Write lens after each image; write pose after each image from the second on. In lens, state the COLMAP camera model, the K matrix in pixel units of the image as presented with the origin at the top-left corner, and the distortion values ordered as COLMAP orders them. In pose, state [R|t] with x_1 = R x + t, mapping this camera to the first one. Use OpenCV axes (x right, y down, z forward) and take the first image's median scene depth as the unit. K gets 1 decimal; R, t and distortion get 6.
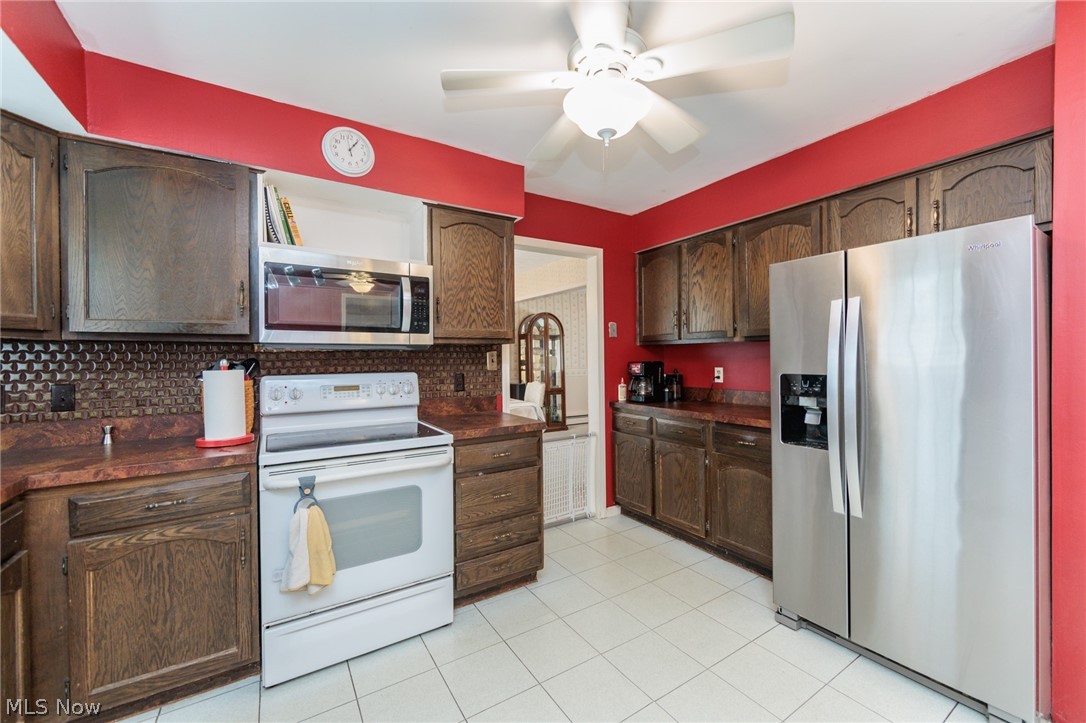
lens RADIAL K [[423.5, 0, 543.4], [0, 423.5, 360.6], [0, 0, 1]] dist [-0.002190, -0.000014]
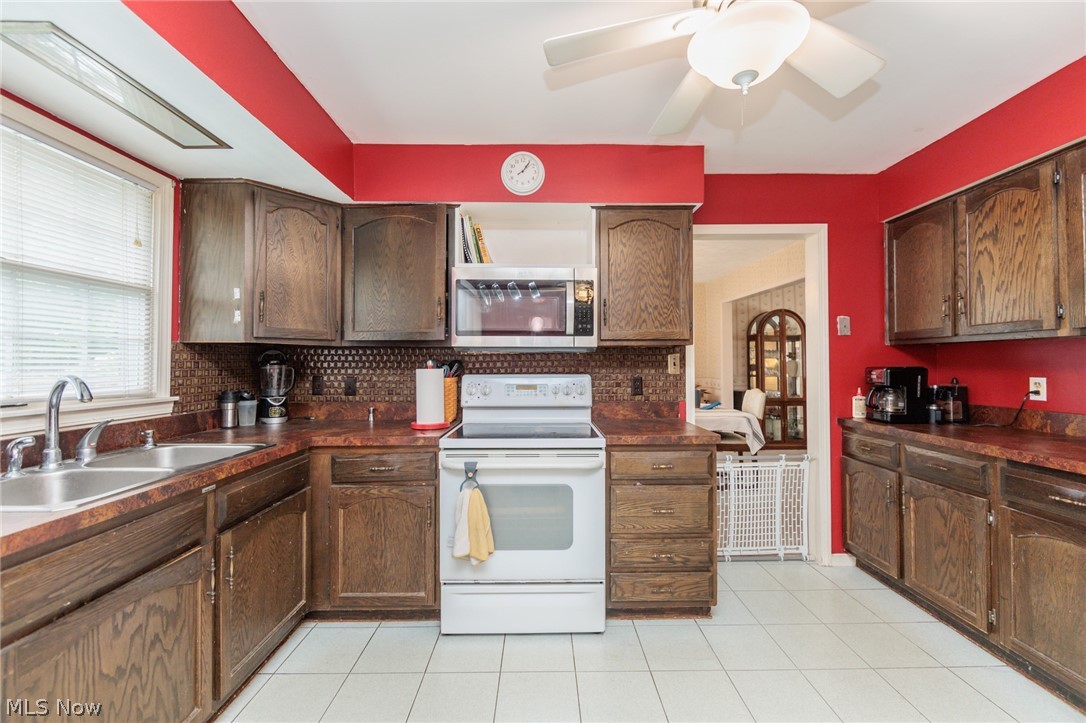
lens RADIAL K [[423.5, 0, 549.6], [0, 423.5, 360.3], [0, 0, 1]] dist [-0.002190, -0.000014]
pose [[0.854946, 0.004163, -0.518700, 0.165716], [-0.009174, 0.999933, -0.007095, 0.002260], [0.518635, 0.010824, 0.854927, 0.089818]]
